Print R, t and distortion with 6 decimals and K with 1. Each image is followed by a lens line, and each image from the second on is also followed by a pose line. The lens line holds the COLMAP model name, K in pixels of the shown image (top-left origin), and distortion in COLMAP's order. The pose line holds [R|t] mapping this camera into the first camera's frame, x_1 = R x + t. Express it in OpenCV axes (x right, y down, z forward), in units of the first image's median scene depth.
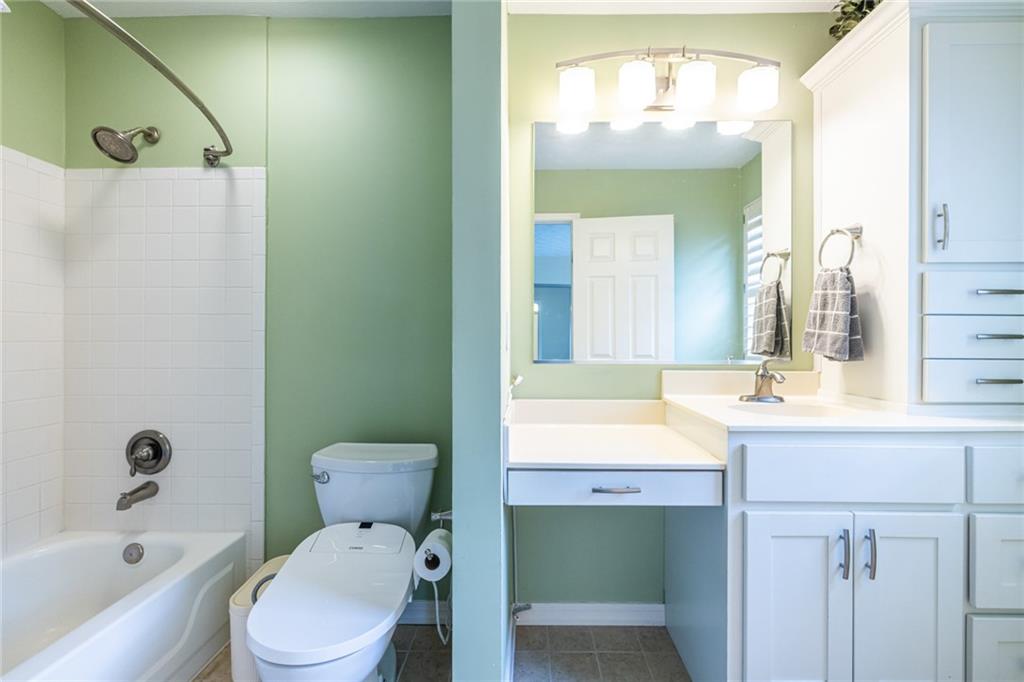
lens RADIAL K [[439.5, 0, 504.4], [0, 439.5, 339.3], [0, 0, 1]] dist [-0.000647, -0.000110]
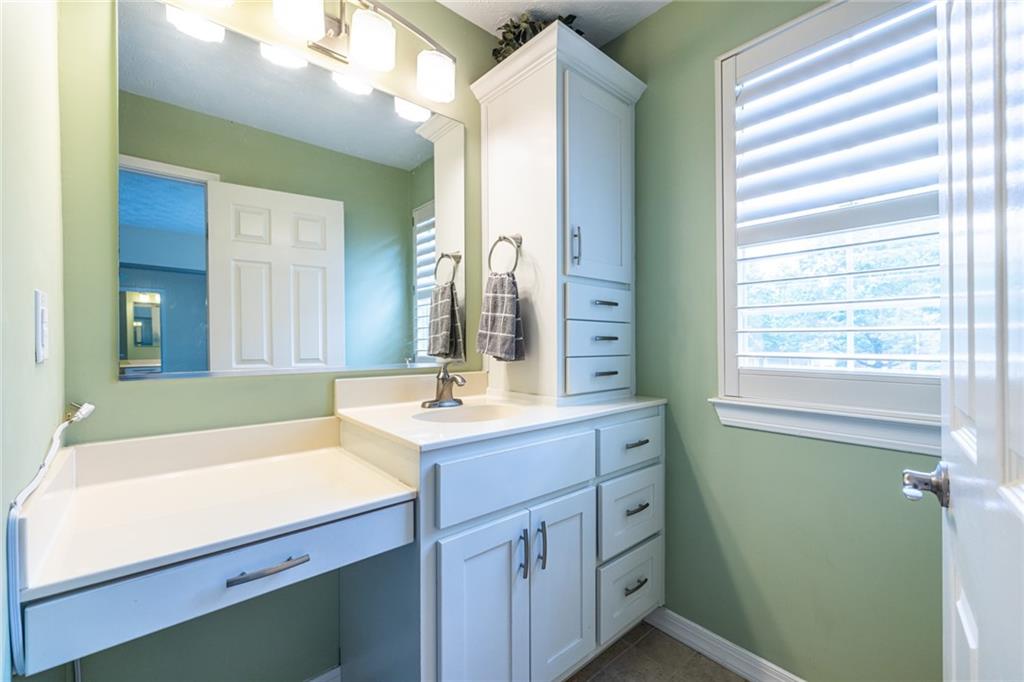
lens RADIAL K [[419.0, 0, 513.4], [0, 419.0, 345.8], [0, 0, 1]] dist [-0.000688, -0.000118]
pose [[0.722452, -0.010093, 0.691348, 0.072262], [0.000592, 0.999902, 0.013979, -0.001374], [-0.691421, -0.009690, 0.722387, 0.245608]]
